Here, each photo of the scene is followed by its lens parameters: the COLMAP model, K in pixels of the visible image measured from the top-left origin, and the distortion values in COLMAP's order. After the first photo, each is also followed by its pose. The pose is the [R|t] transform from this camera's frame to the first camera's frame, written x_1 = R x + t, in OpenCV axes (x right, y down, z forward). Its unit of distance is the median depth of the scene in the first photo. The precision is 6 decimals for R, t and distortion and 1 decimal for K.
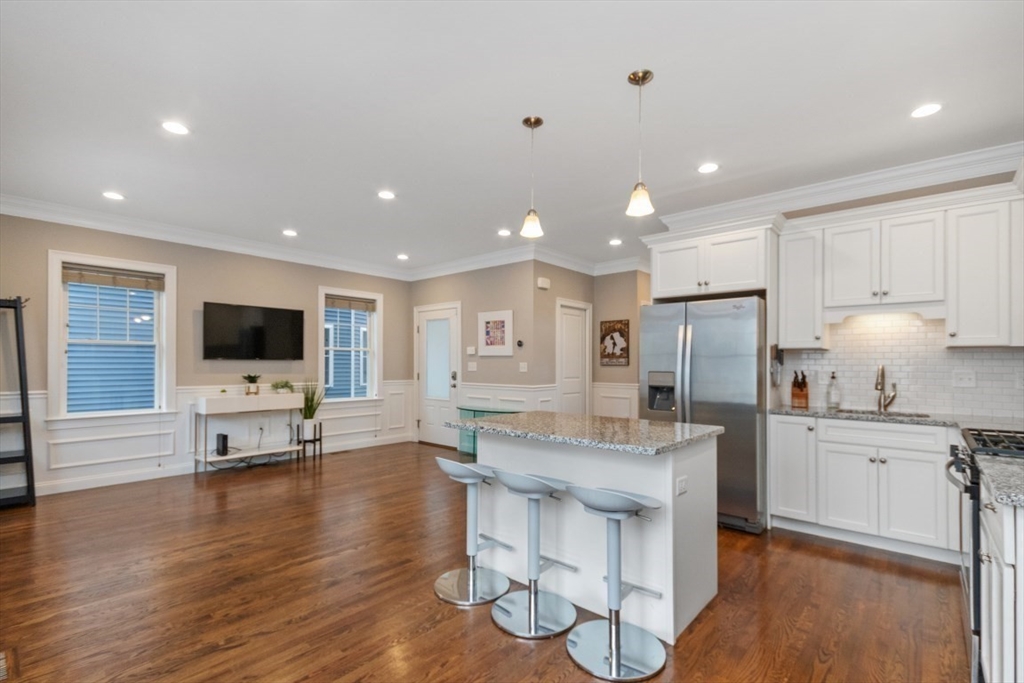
lens RADIAL K [[474.6, 0, 512.7], [0, 474.6, 364.7], [0, 0, 1]] dist [0.000732, -0.006421]
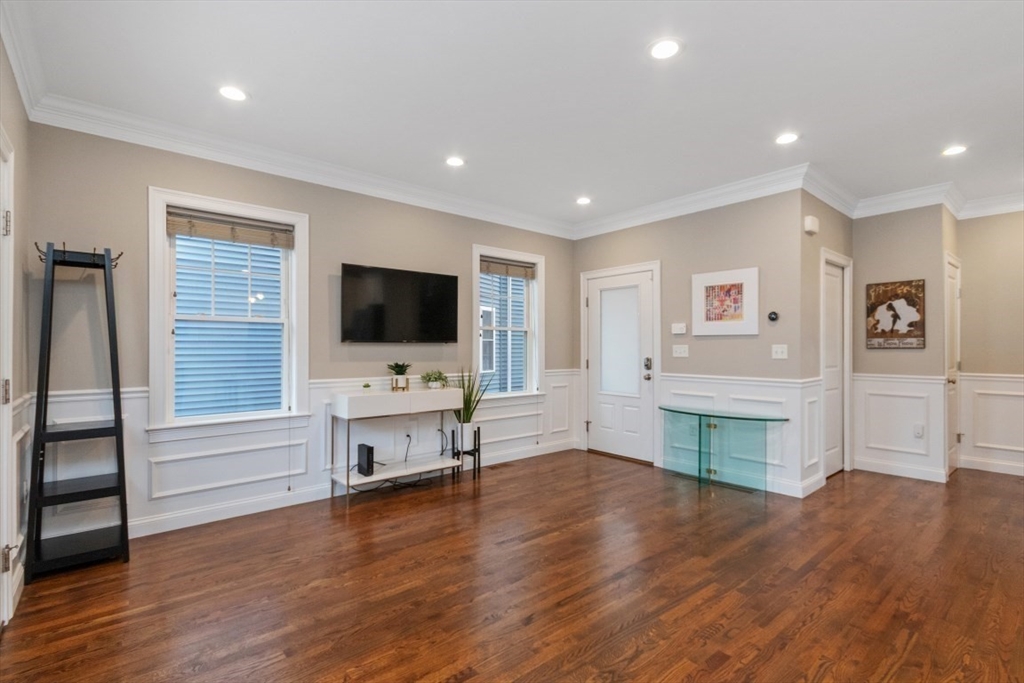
lens RADIAL K [[487.9, 0, 514.7], [0, 487.9, 347.8], [0, 0, 1]] dist [0.002859, 0.000526]
pose [[0.987632, -0.004157, -0.156738, -0.236483], [0.003878, 0.999990, -0.002085, -0.000162], [0.156745, 0.001452, 0.987638, 0.260831]]
